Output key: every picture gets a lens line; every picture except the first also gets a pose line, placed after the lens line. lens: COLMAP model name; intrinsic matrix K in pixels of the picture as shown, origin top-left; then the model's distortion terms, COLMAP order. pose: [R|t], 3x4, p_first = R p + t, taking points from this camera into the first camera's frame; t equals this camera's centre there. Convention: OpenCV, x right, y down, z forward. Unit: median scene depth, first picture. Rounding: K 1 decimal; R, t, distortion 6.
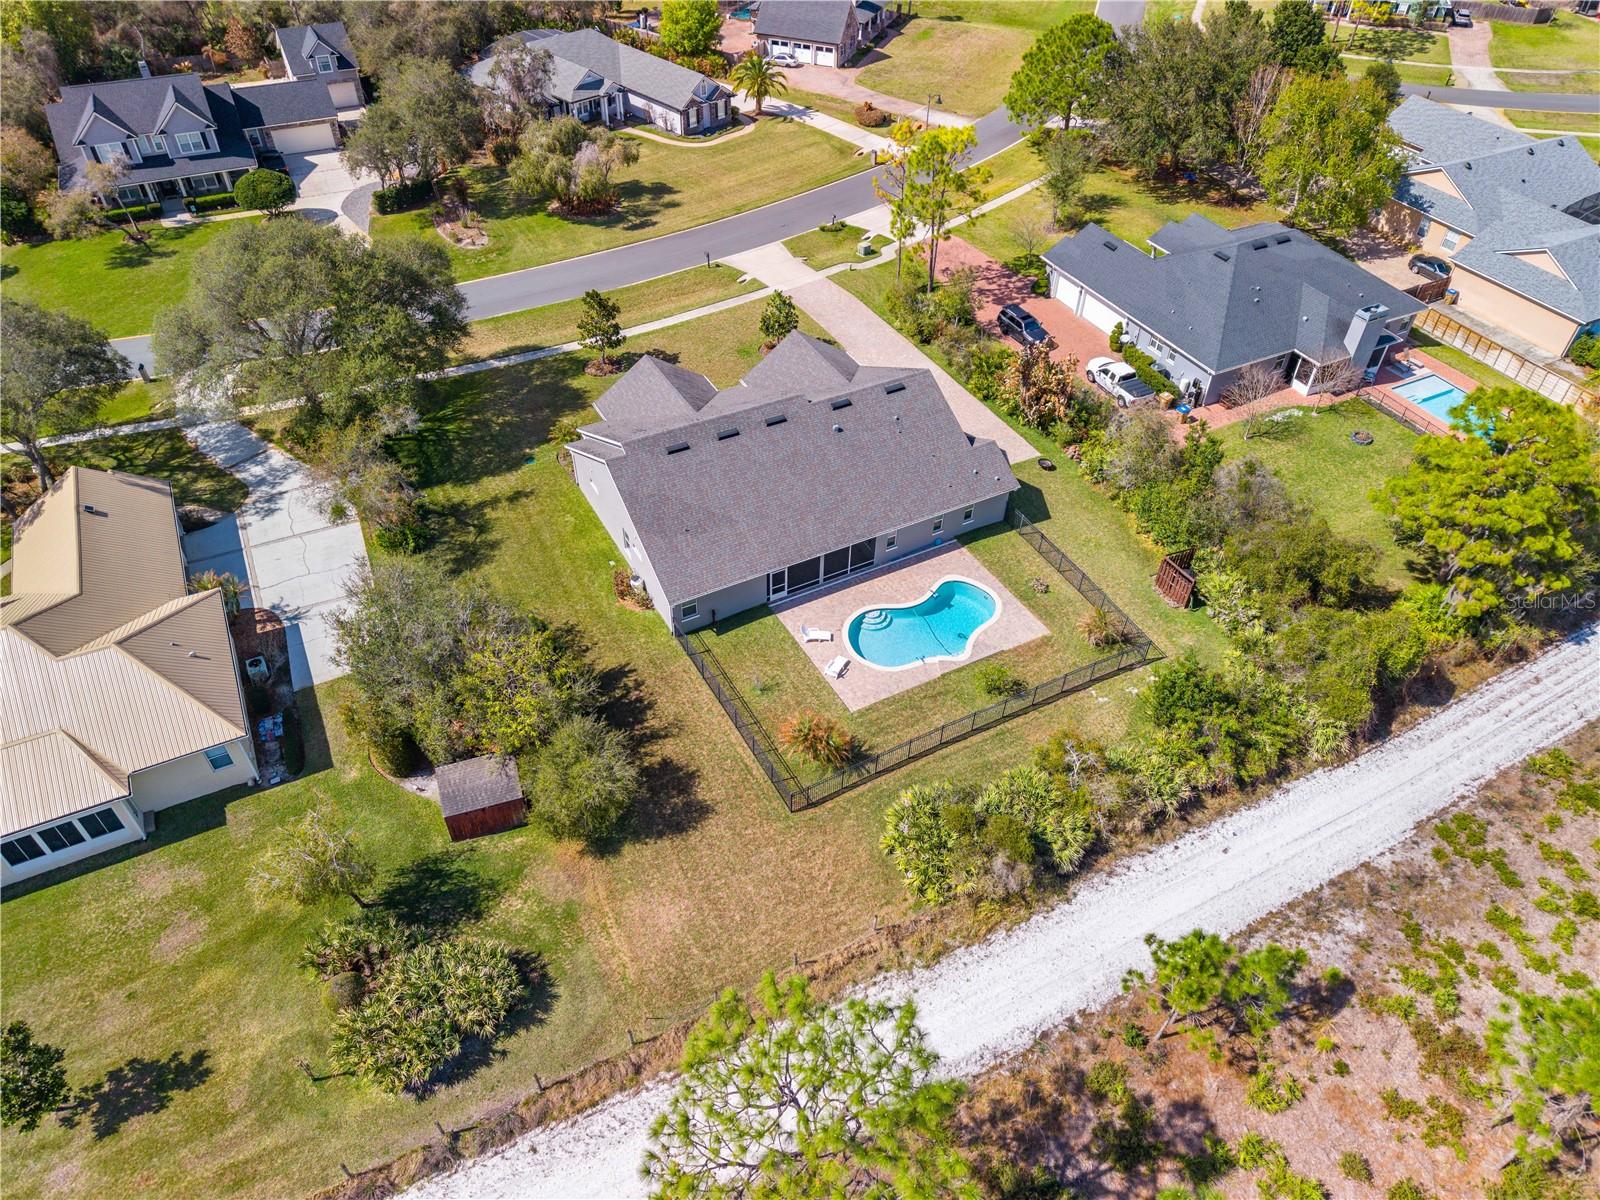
lens RADIAL K [[1072.7, 0, 800.0], [0, 1072.7, 600.0], [0, 0, 1]] dist [0.010279, -0.003728]
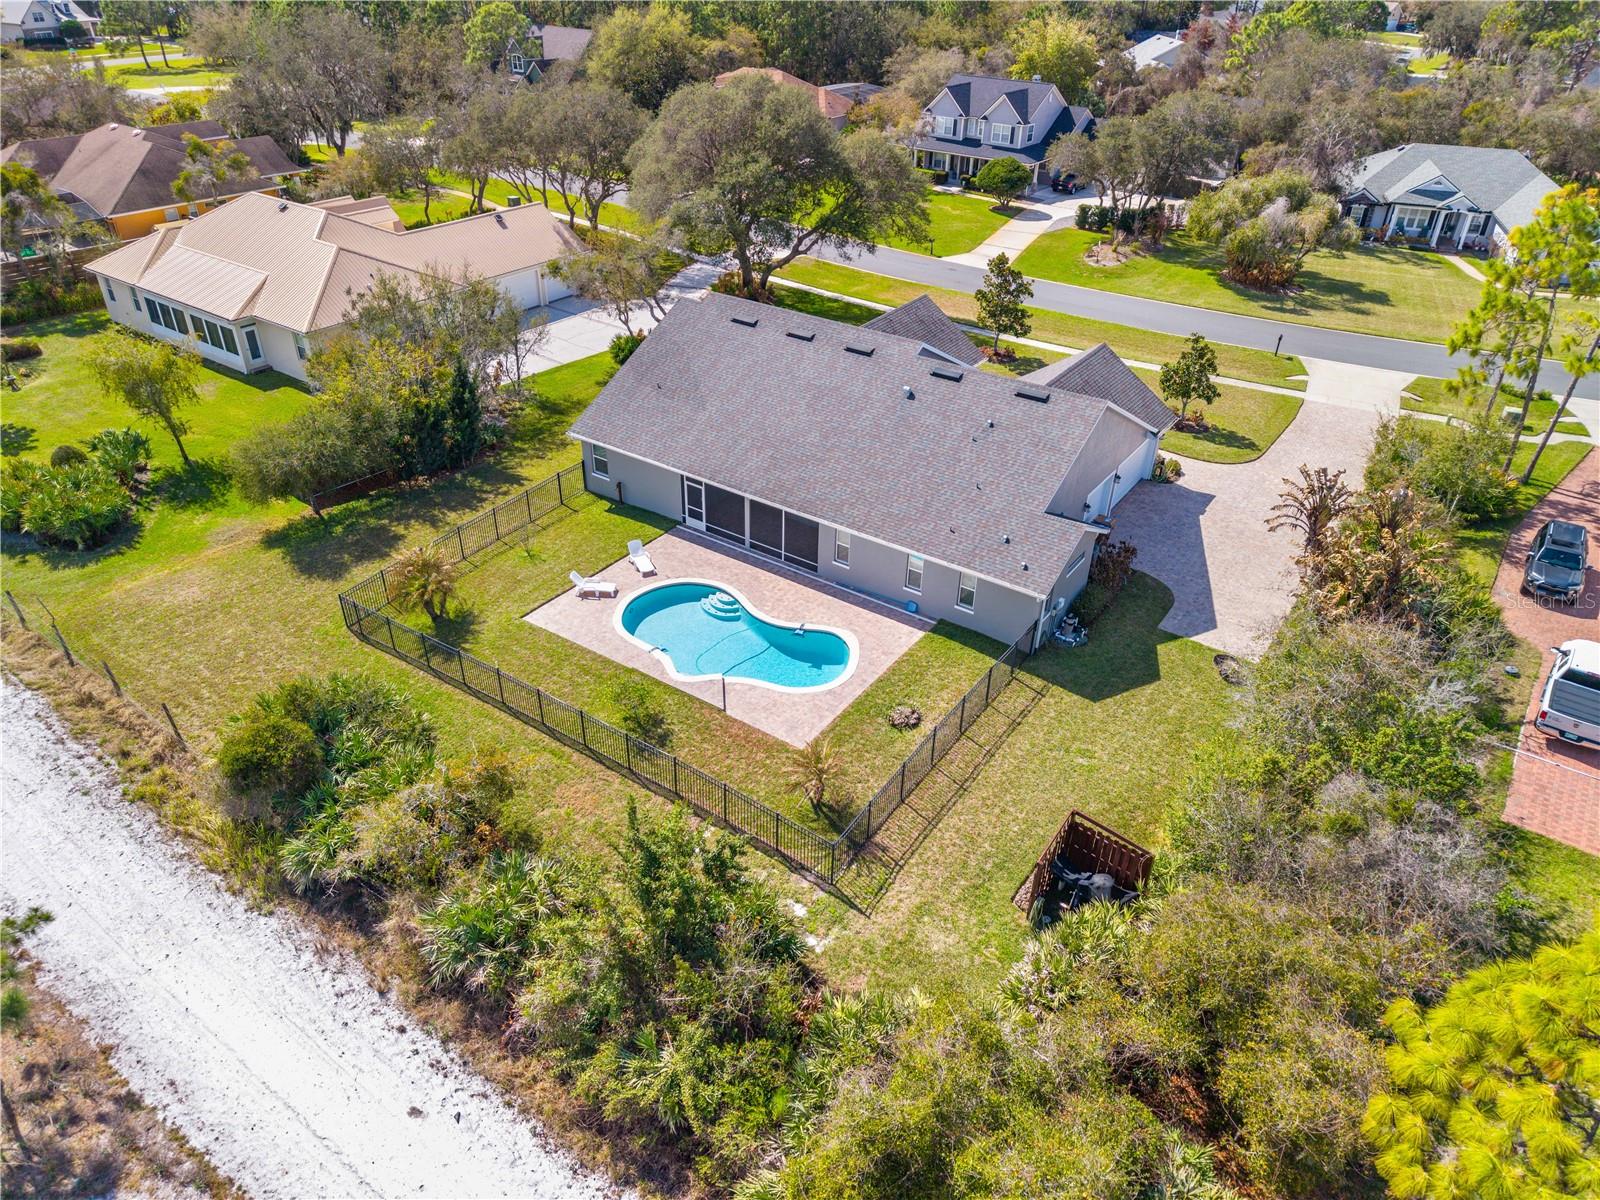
lens RADIAL K [[1064.1, 0, 800.0], [0, 1064.1, 600.0], [0, 0, 1]] dist [0.042598, -0.036410]
pose [[0.453687, 0.474966, -0.754039, 0.566966], [-0.616604, 0.778199, 0.119188, -0.091074], [0.643403, 0.410870, 0.645925, 0.535938]]
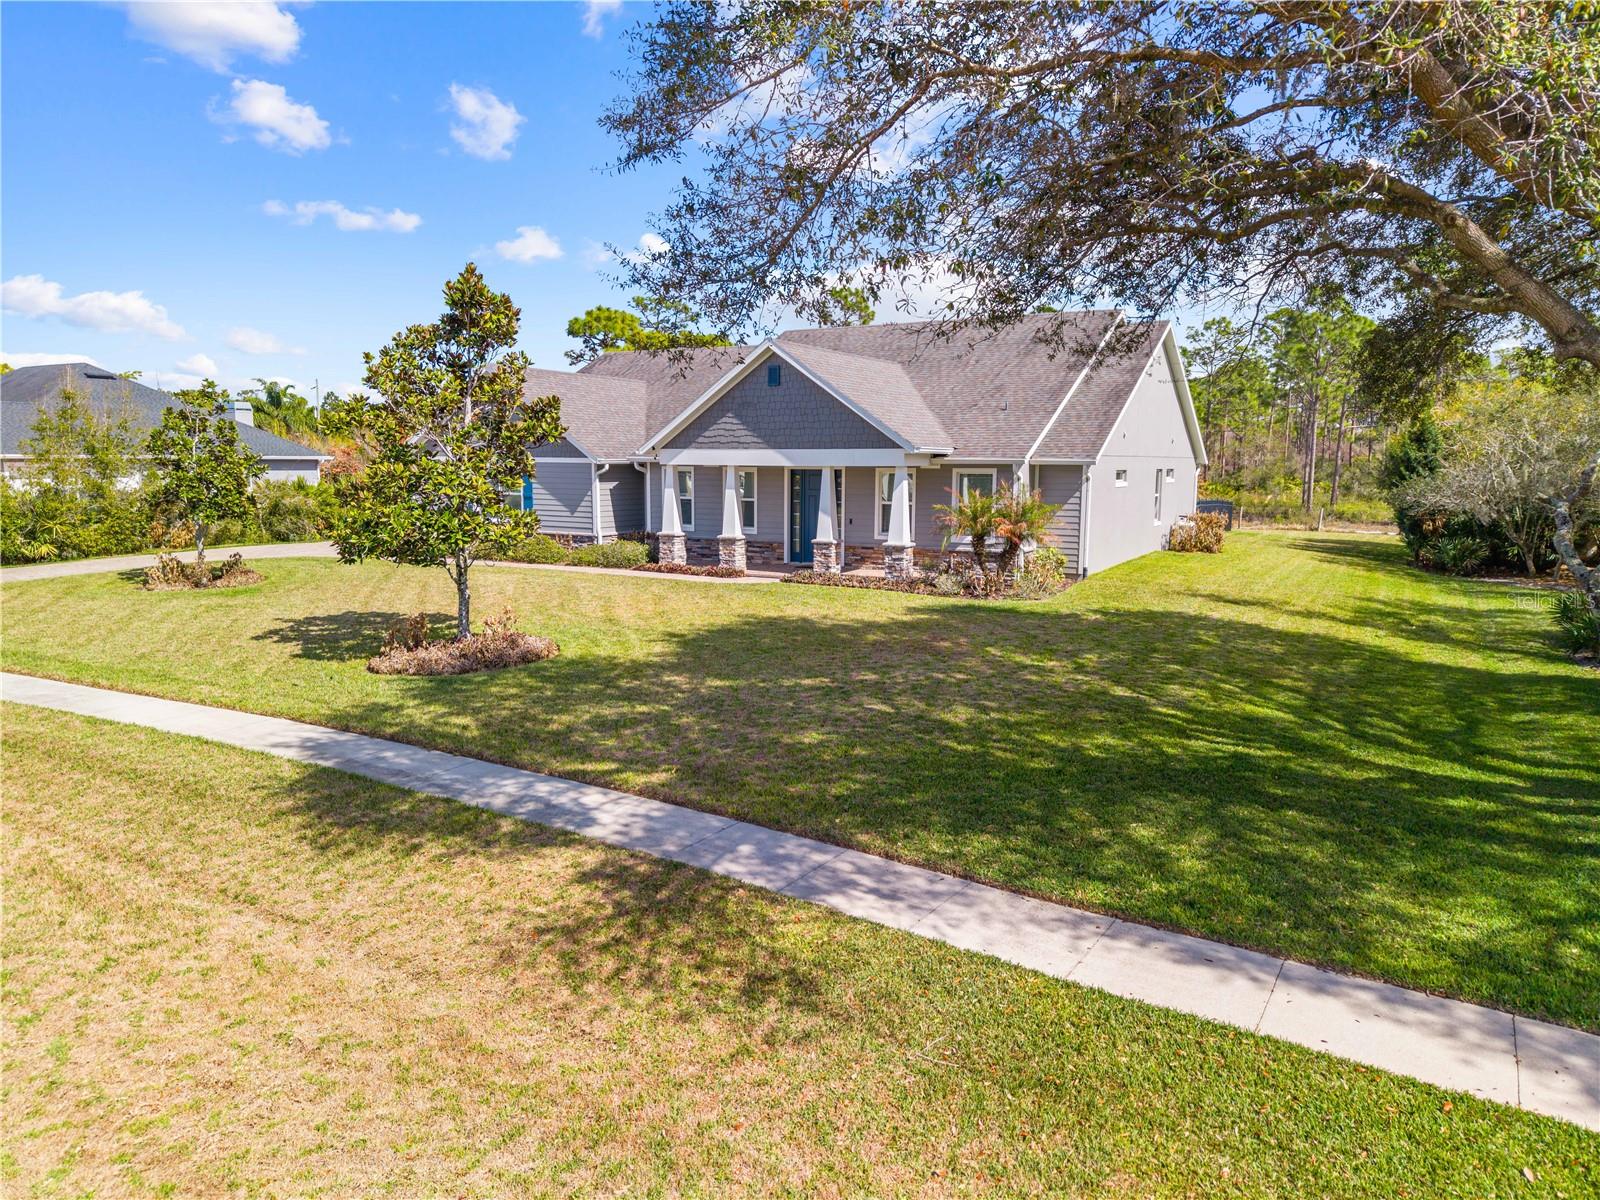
lens RADIAL K [[1089.4, 0, 779.1], [0, 1089.4, 594.6], [0, 0, 1]] dist [0.008702, -0.005711]
pose [[-0.522700, -0.130688, 0.842440, -0.498097], [0.569211, 0.682146, 0.458994, -0.357416], [-0.634653, 0.719442, -0.282169, 1.228979]]
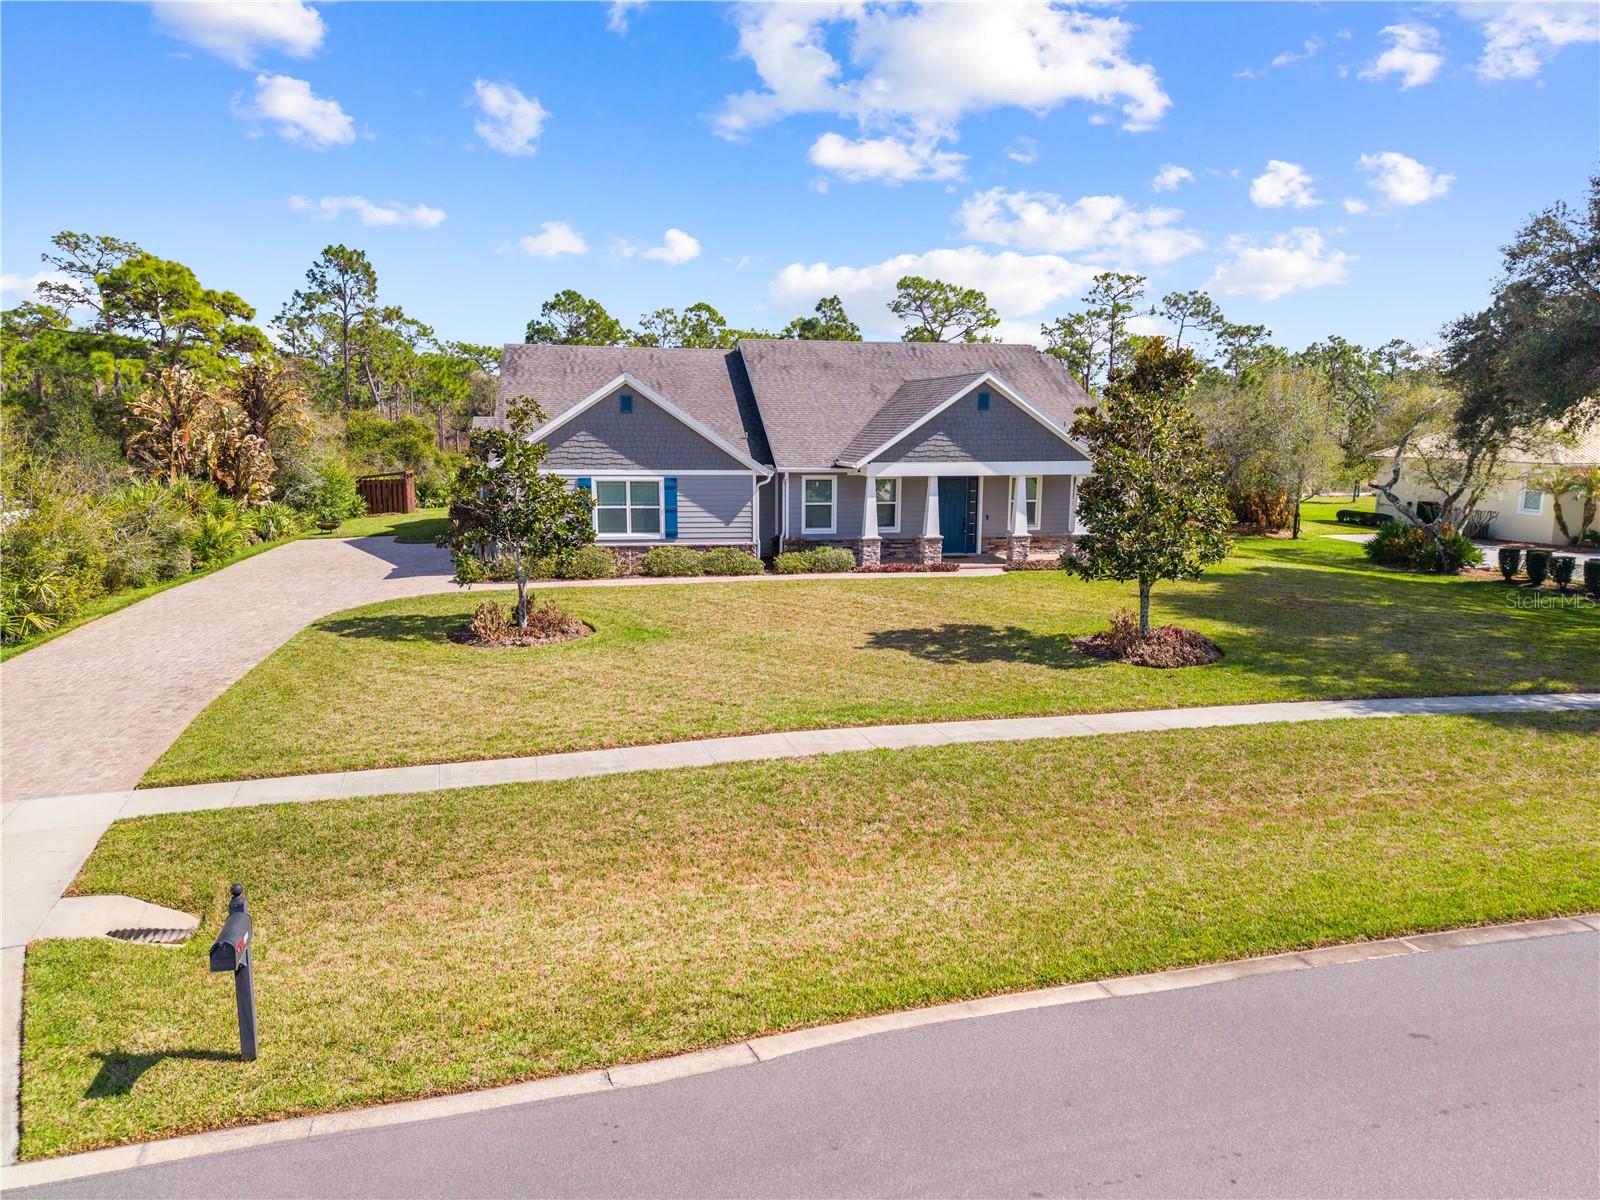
lens RADIAL K [[1060.7, 0, 800.0], [0, 1060.7, 600.0], [0, 0, 1]] dist [0.034564, -0.031972]
pose [[-0.955939, -0.071933, 0.284617, -0.213137], [0.181308, 0.617848, 0.765109, -0.552269], [-0.230886, 0.783000, -0.577583, 1.421053]]
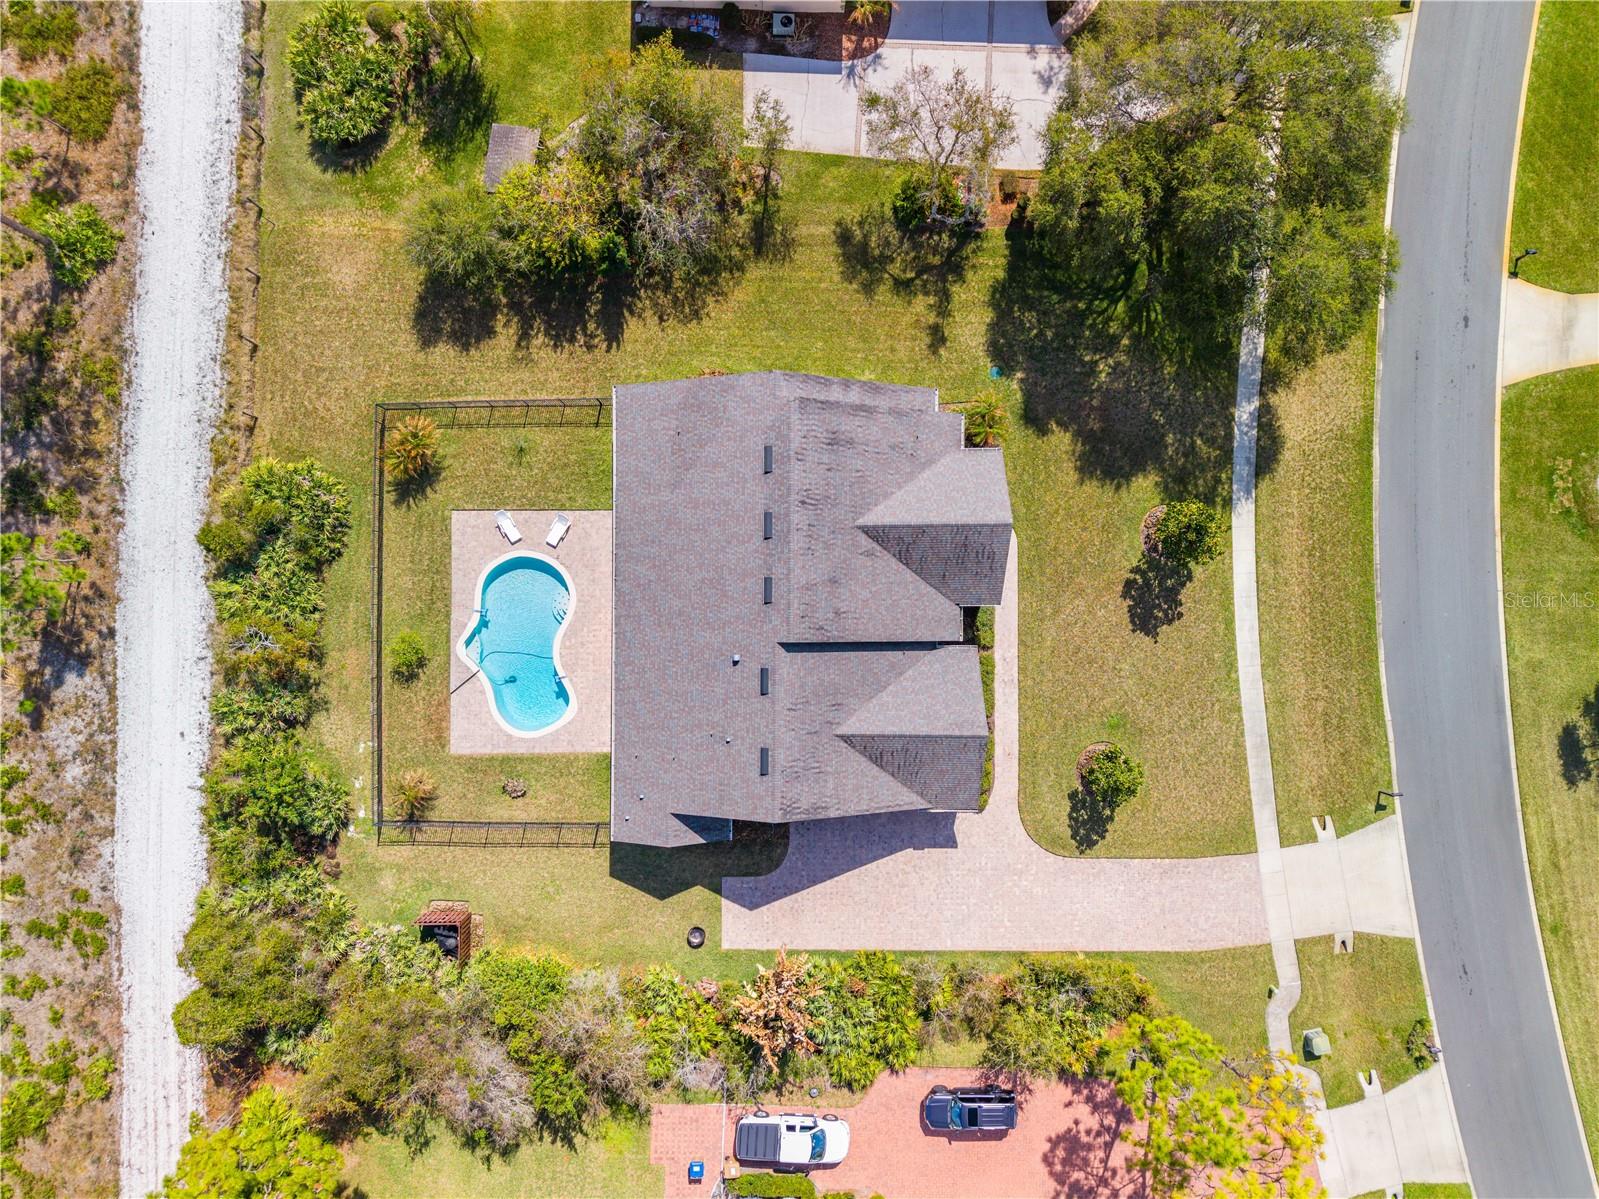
lens RADIAL K [[1088.7, 0, 778.6], [0, 1088.7, 594.1], [0, 0, 1]] dist [0.008702, -0.005711]
pose [[-0.475565, 0.879101, -0.031922, 0.002025], [-0.623053, -0.310990, 0.717698, -0.721494], [0.621002, 0.361201, 0.695623, 0.411117]]
